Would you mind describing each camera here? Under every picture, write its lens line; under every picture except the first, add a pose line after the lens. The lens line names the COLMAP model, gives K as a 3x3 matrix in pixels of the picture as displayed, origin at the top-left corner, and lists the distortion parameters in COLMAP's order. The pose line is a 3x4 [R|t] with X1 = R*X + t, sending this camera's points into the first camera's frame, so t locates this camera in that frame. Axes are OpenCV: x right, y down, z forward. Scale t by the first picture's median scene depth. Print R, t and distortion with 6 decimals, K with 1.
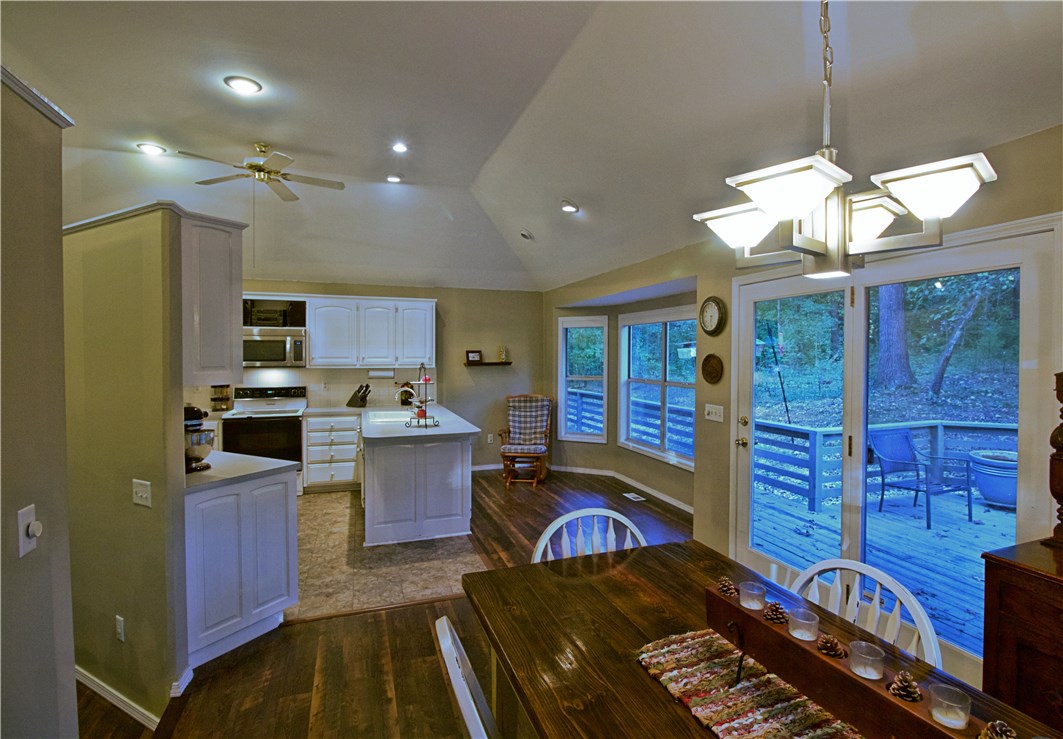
lens RADIAL K [[527.5, 0, 538.6], [0, 527.5, 361.9], [0, 0, 1]] dist [0.004106, 0.000287]
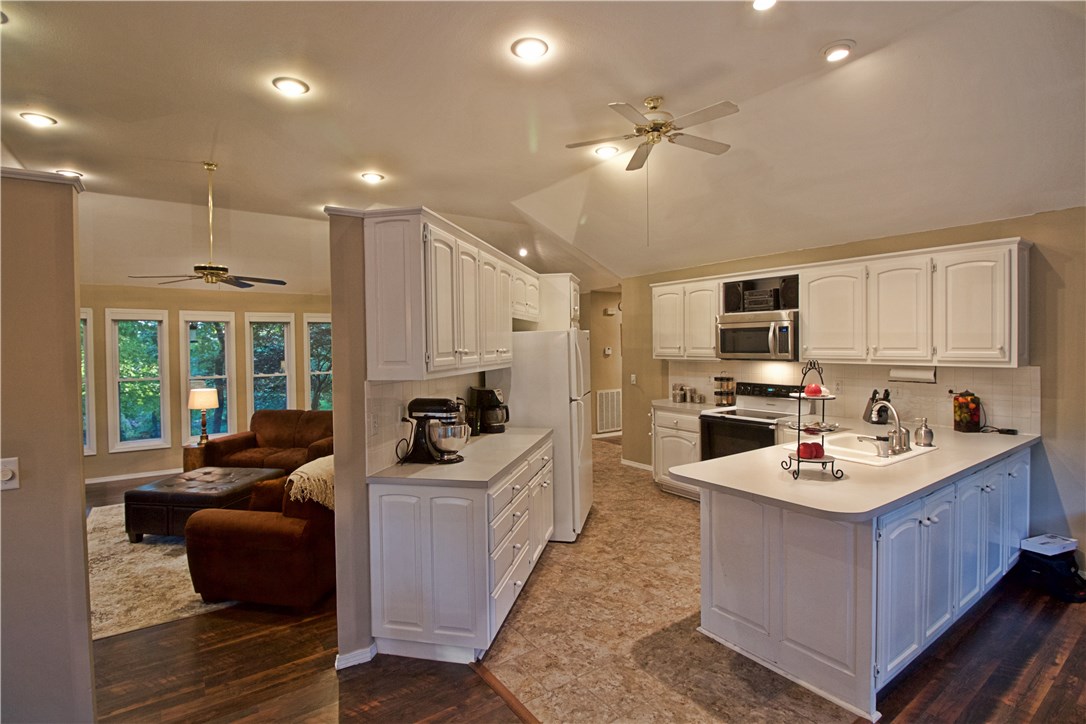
lens RADIAL K [[514.6, 0, 537.5], [0, 514.6, 354.7], [0, 0, 1]] dist [-0.029150, -0.001222]
pose [[0.269767, 0.017194, -0.962772, 0.170494], [-0.005615, 0.999852, 0.016283, -0.009162], [0.962909, 0.001013, 0.269824, 0.453633]]
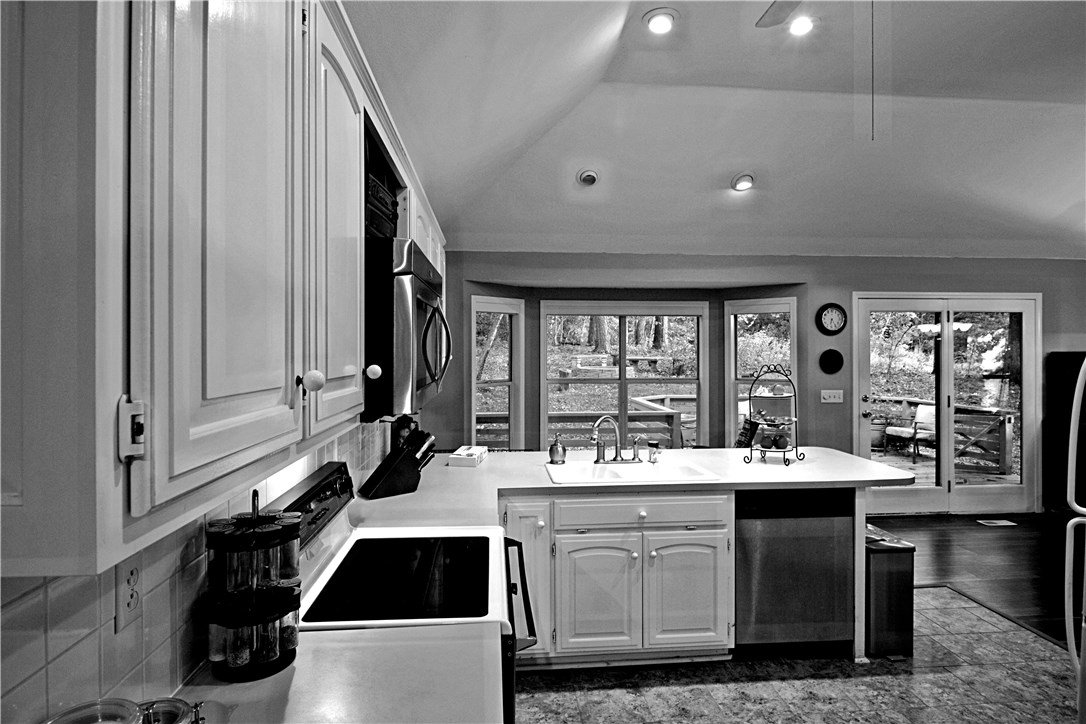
lens RADIAL K [[599.7, 0, 542.1], [0, 599.7, 357.8], [0, 0, 1]] dist [-0.006104, -0.001573]
pose [[0.250559, -0.020989, 0.967874, -0.801051], [0.017141, 0.999704, 0.017242, -0.020730], [-0.967950, 0.012270, 0.250845, 0.864606]]
